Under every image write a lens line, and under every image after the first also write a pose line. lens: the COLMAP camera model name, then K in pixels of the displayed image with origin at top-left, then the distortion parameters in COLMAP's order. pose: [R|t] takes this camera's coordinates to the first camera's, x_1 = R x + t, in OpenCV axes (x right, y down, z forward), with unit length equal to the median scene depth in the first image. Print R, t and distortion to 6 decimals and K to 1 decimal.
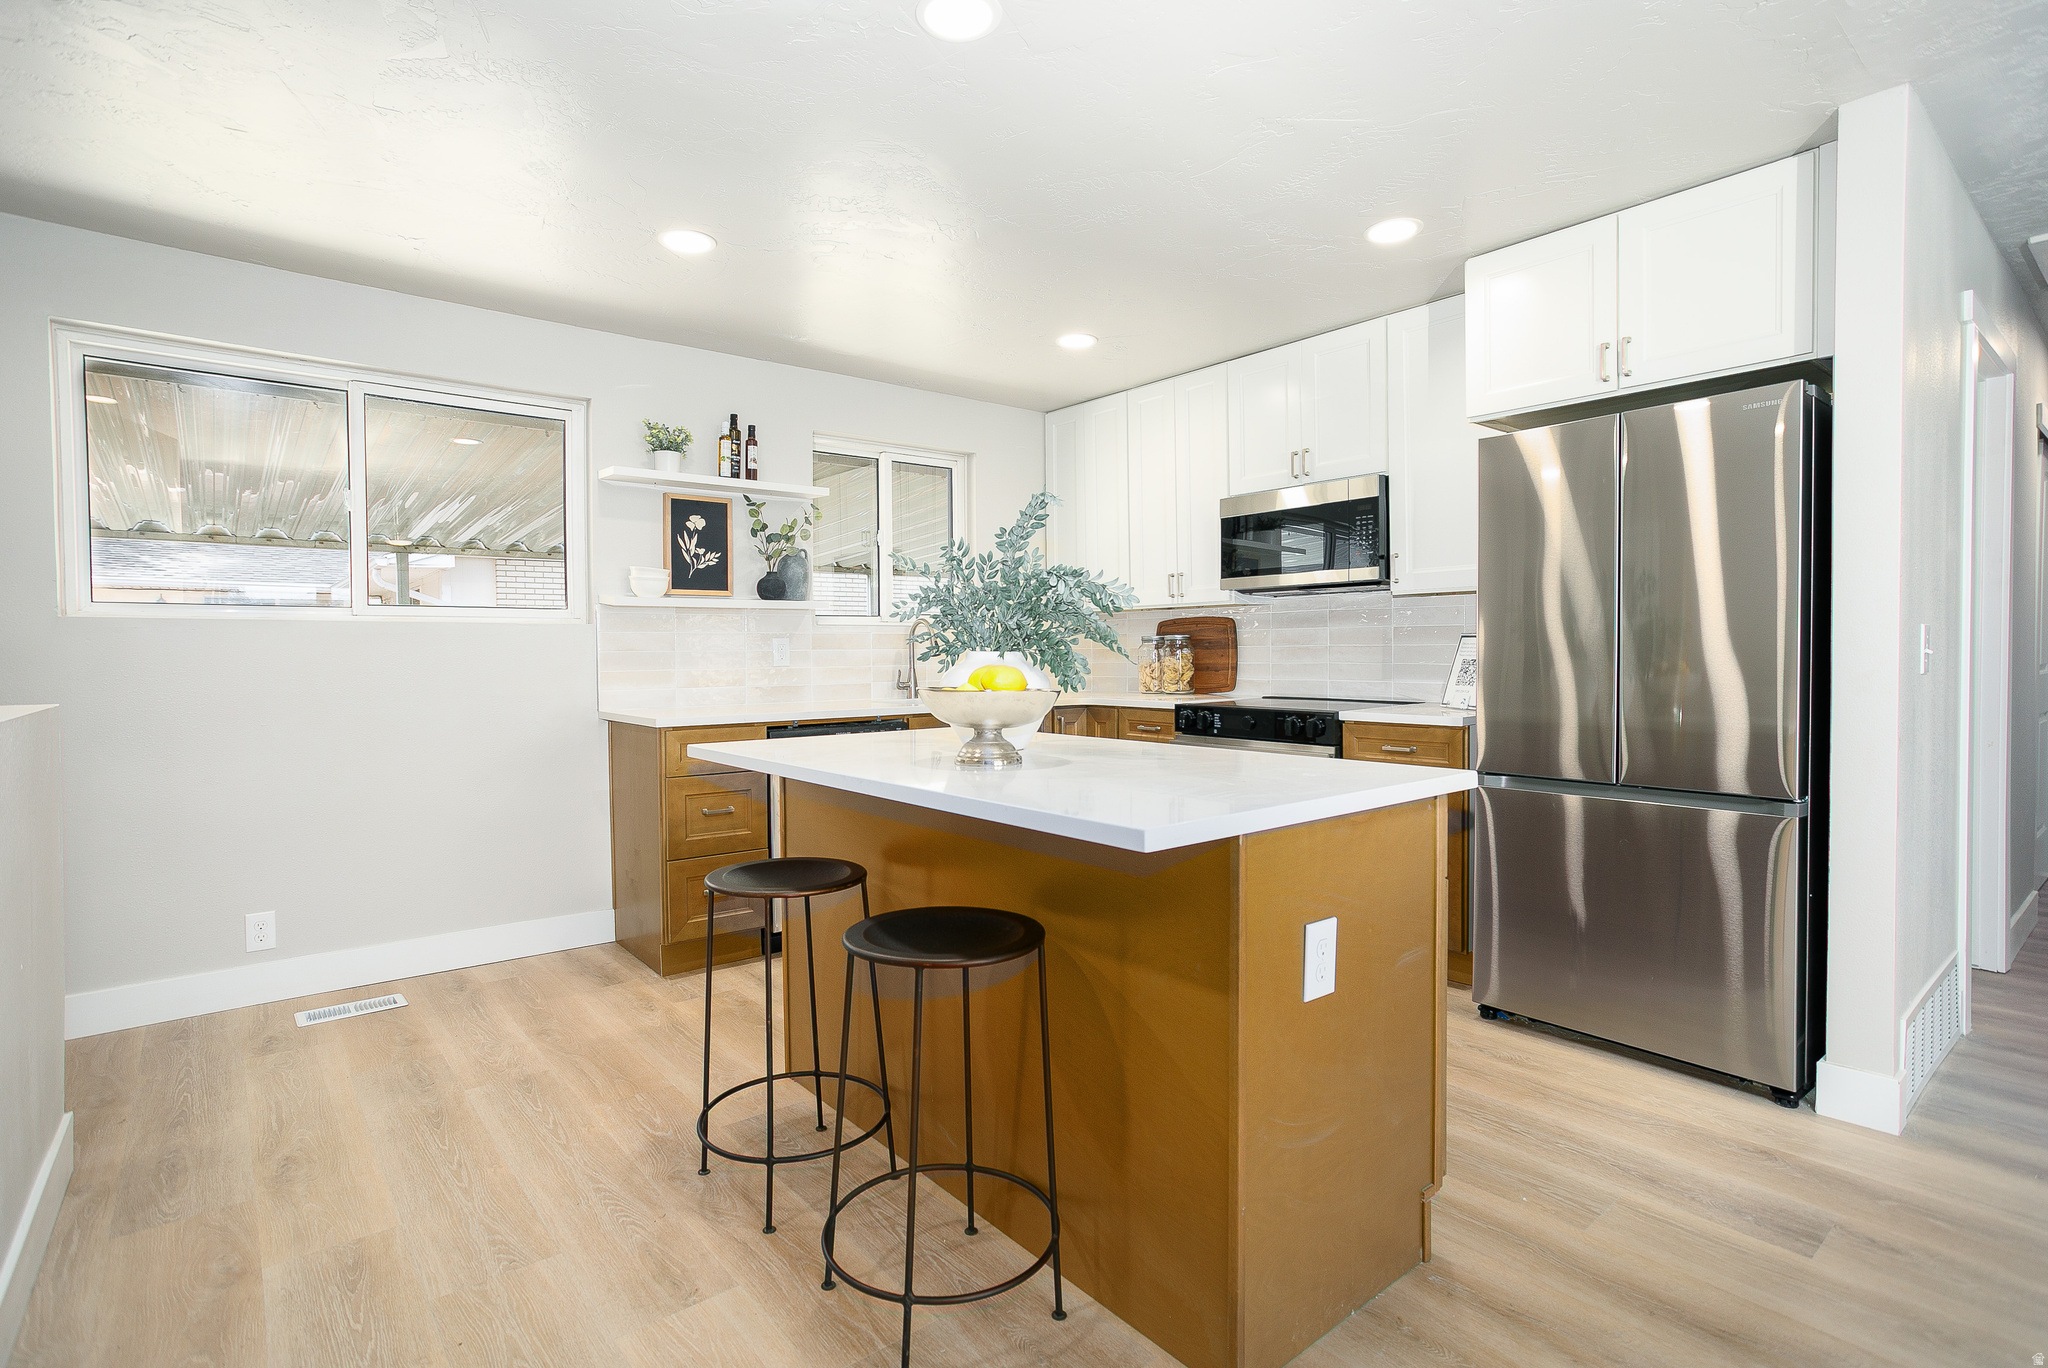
lens RADIAL K [[987.8, 0, 1024.2], [0, 987.8, 678.6], [0, 0, 1]] dist [-0.057373, 0.038268]
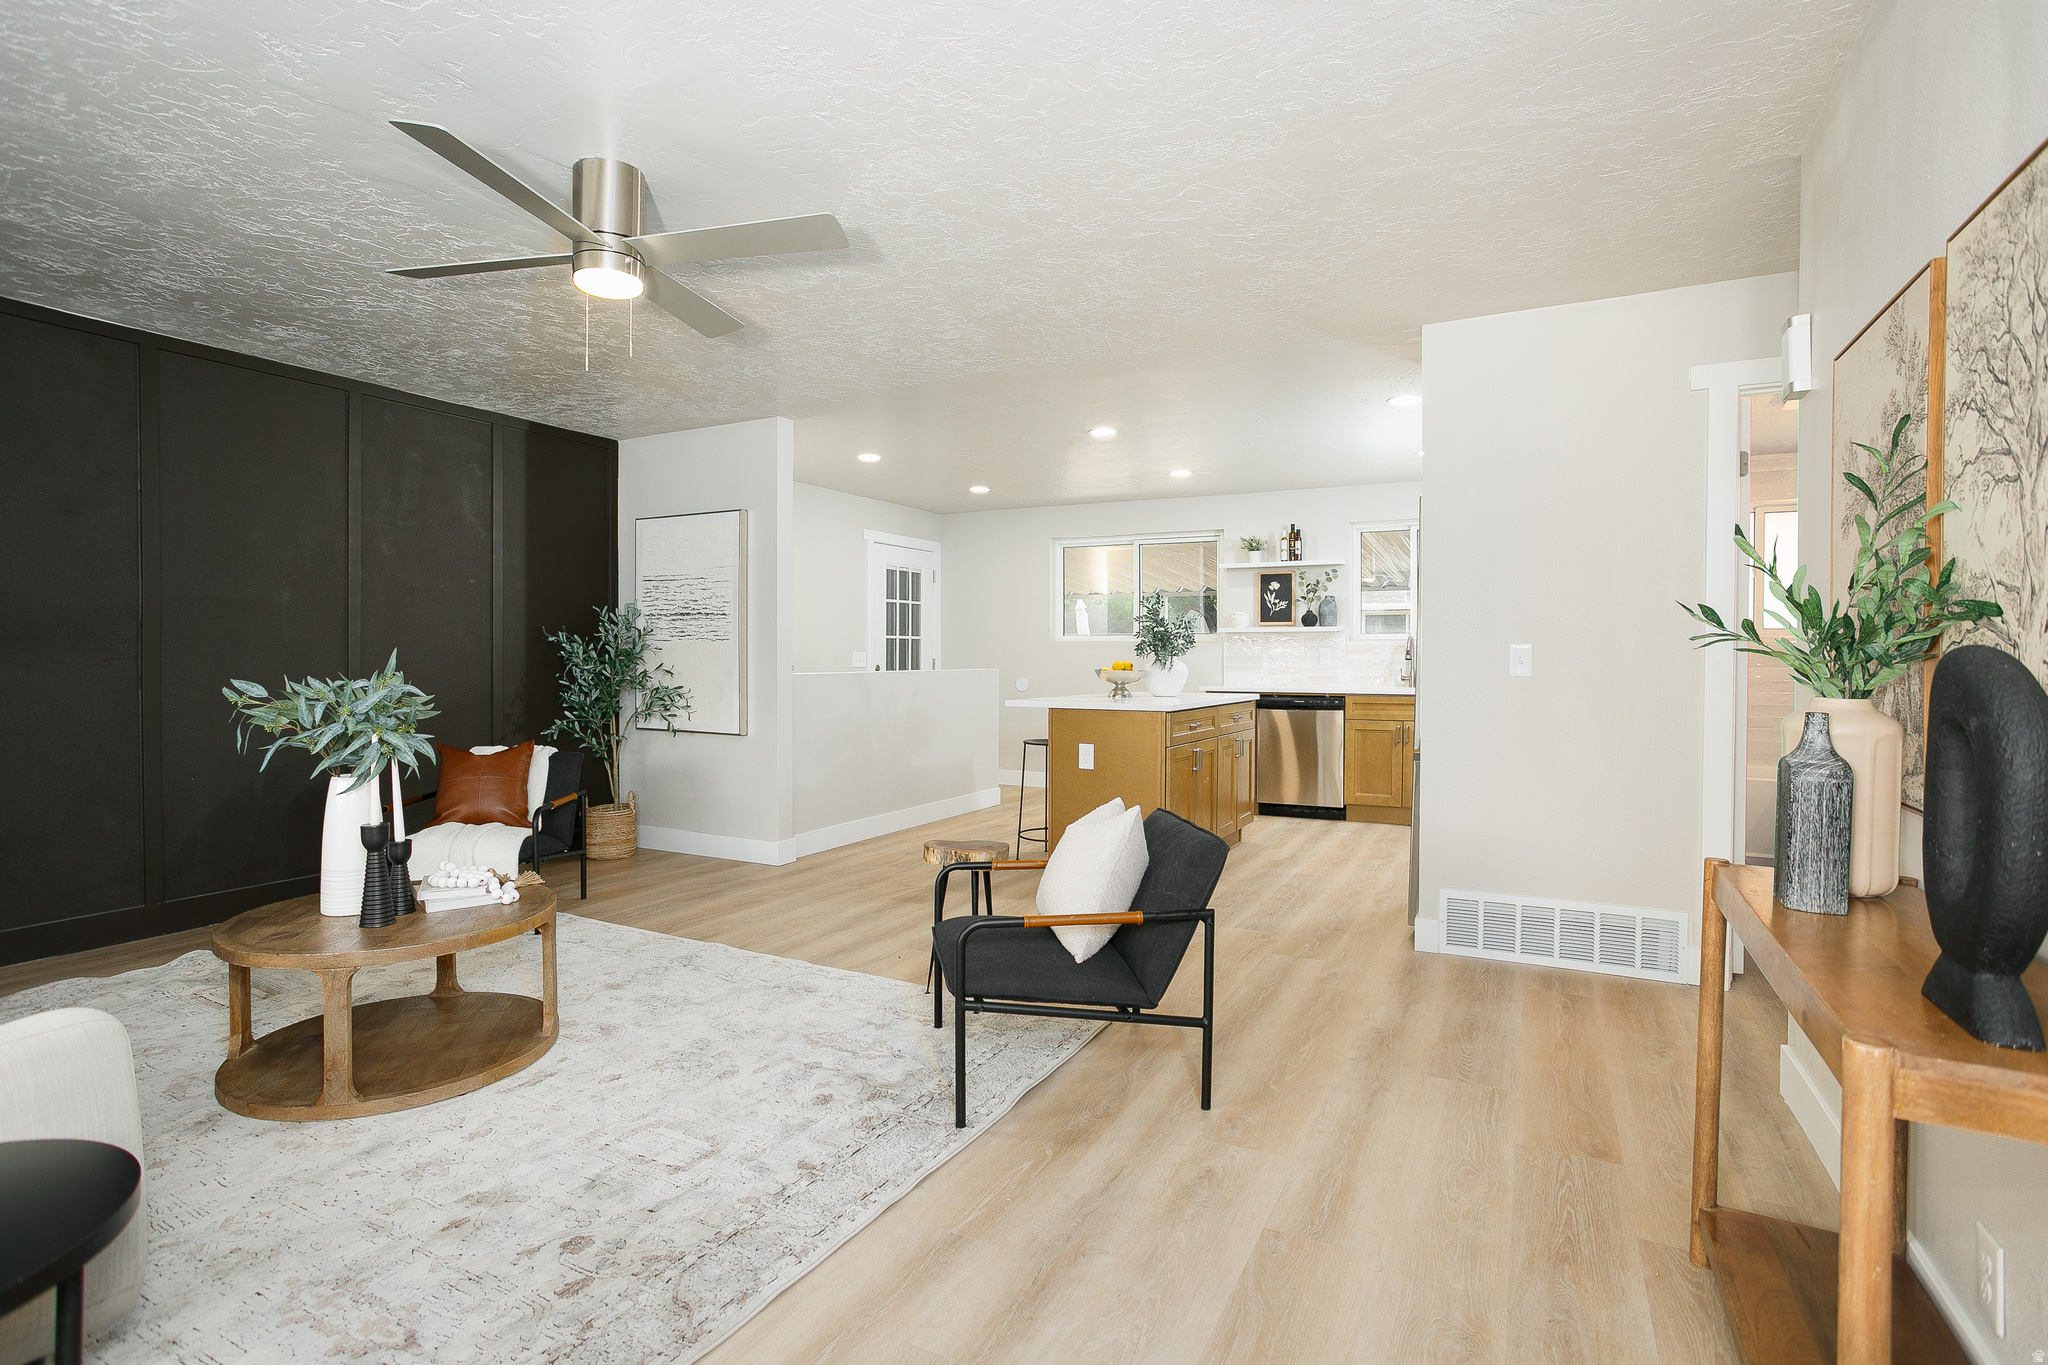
lens RADIAL K [[1014.0, 0, 1015.0], [0, 1014.0, 670.9], [0, 0, 1]] dist [-0.003443, -0.000483]
pose [[0.371748, 0.022266, -0.928067, 1.252424], [-0.031221, 0.999447, 0.011473, -0.005870], [0.927809, 0.024710, 0.372237, -0.156837]]
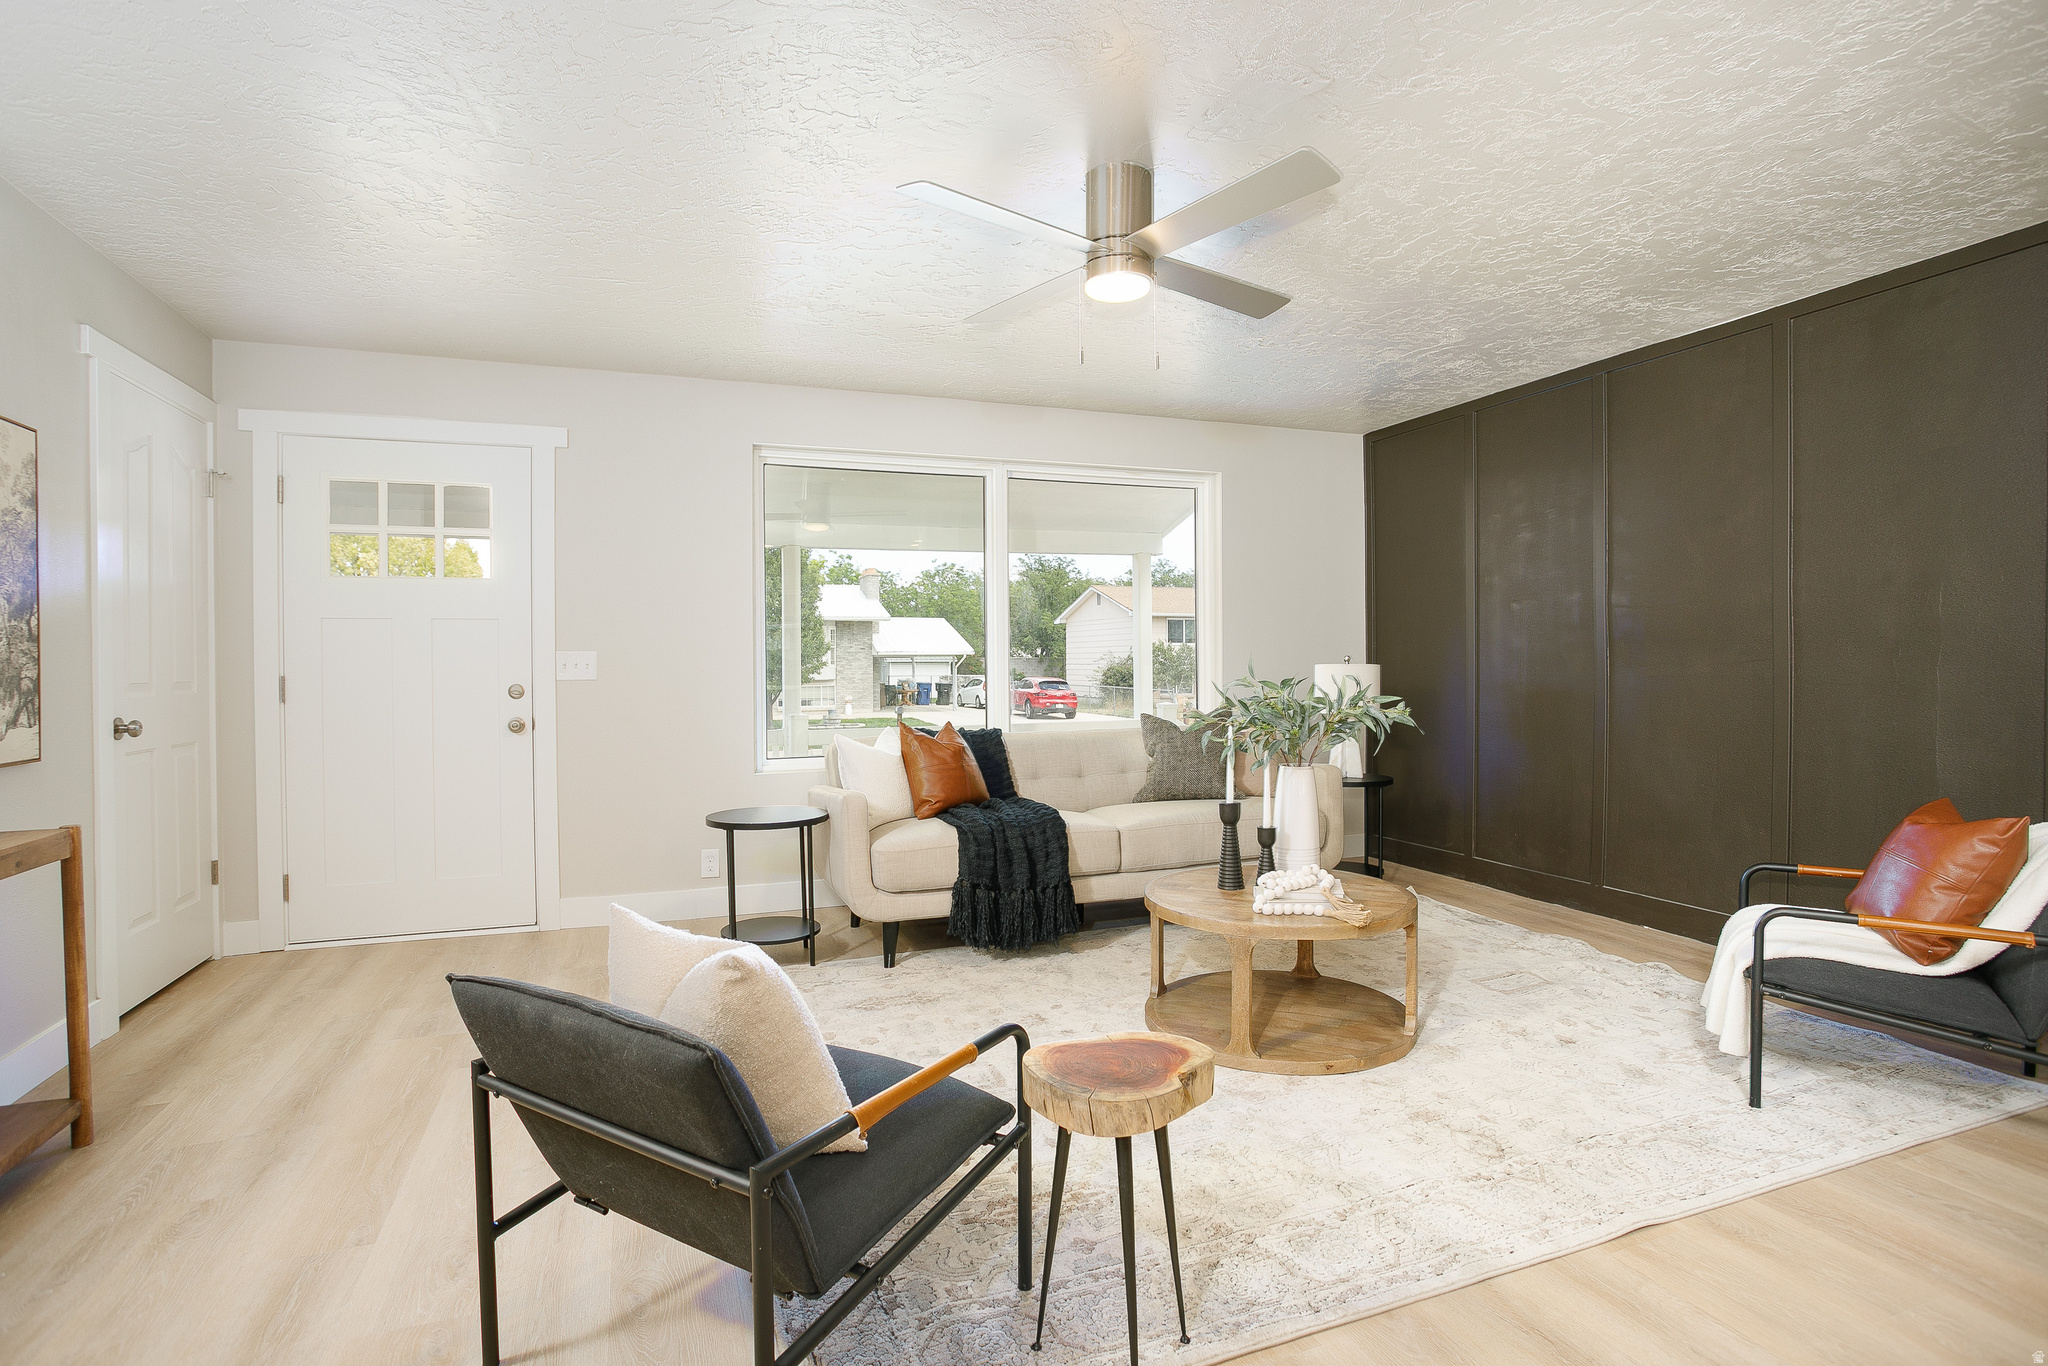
lens RADIAL K [[1014.0, 0, 1015.0], [0, 1014.0, 671.4], [0, 0, 1]] dist [-0.003443, -0.000483]
pose [[-0.942484, 0.012128, 0.334030, 0.361079], [0.023712, 0.999250, 0.030626, -0.015347], [-0.333408, 0.036786, -0.942065, 0.512121]]
